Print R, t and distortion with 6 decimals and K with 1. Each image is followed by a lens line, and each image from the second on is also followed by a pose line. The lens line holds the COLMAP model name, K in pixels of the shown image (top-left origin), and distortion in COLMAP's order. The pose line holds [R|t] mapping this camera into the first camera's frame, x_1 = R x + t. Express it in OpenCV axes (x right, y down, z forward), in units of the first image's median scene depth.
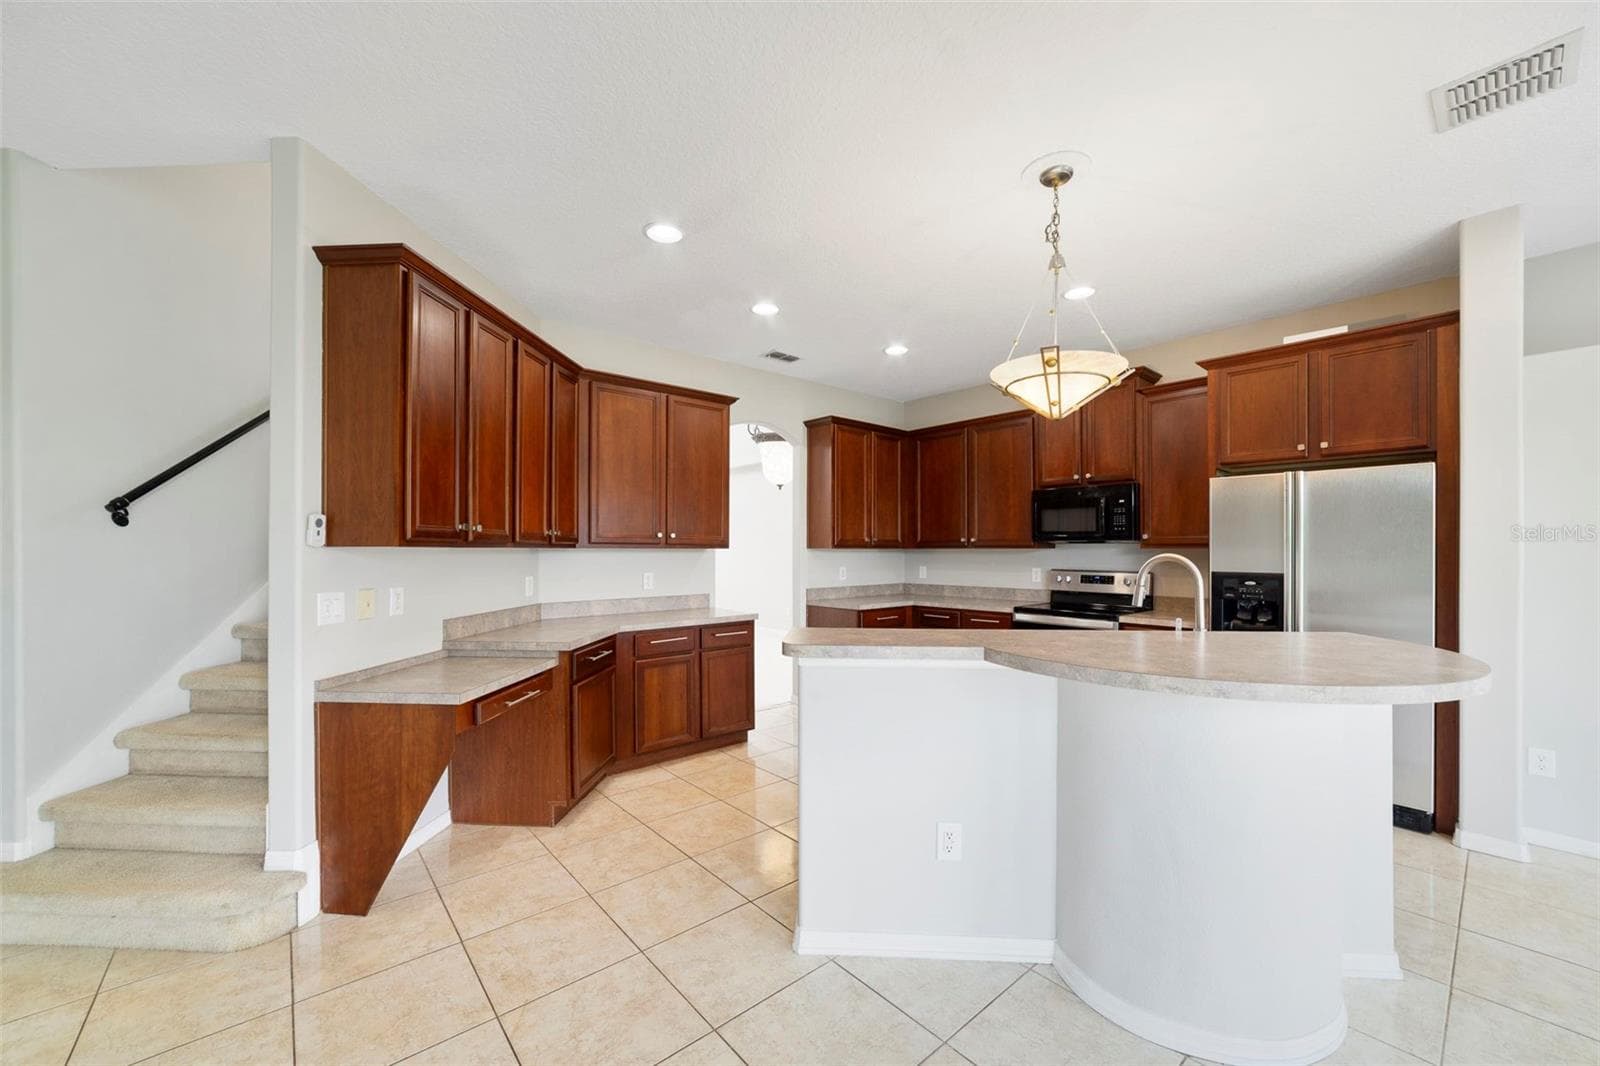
lens RADIAL K [[620.9, 0, 804.9], [0, 620.9, 544.7], [0, 0, 1]] dist [-0.024378, 0.001813]
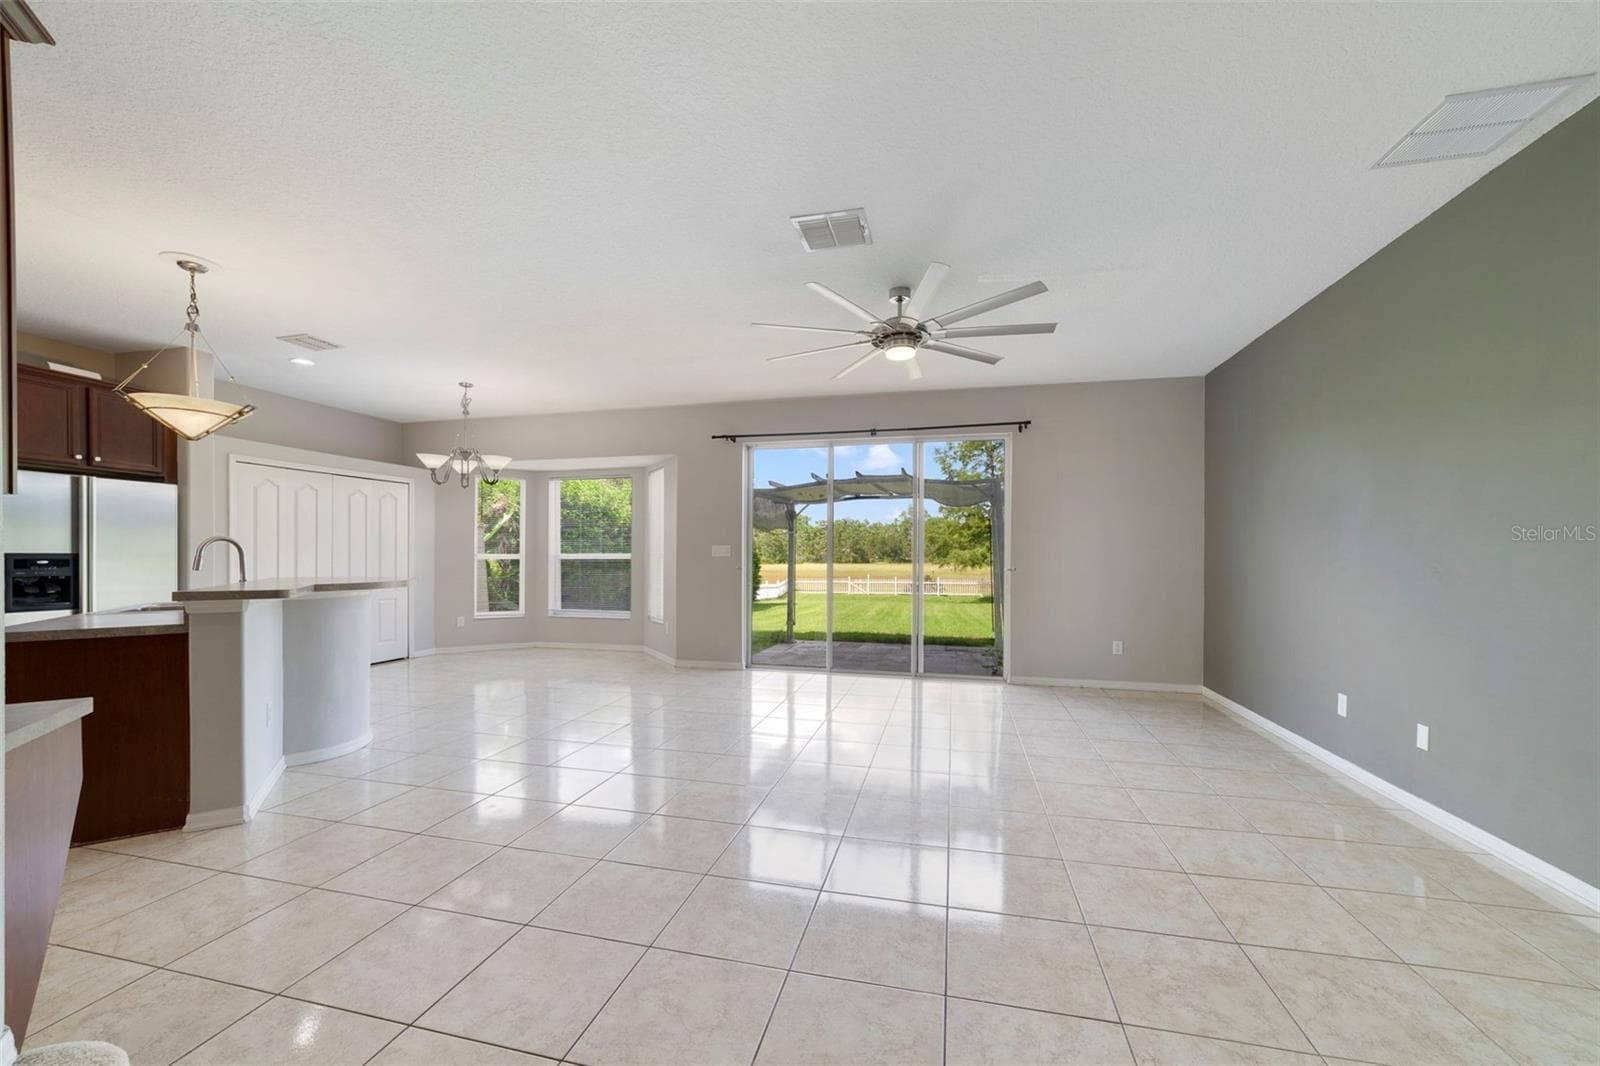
lens RADIAL K [[620.9, 0, 809.6], [0, 620.9, 558.5], [0, 0, 1]] dist [-0.024378, 0.001813]
pose [[-0.585423, -0.004502, 0.810715, -0.806416], [-0.011519, 0.999930, -0.002765, 0.030006], [-0.810646, -0.010958, -0.585434, 0.344035]]
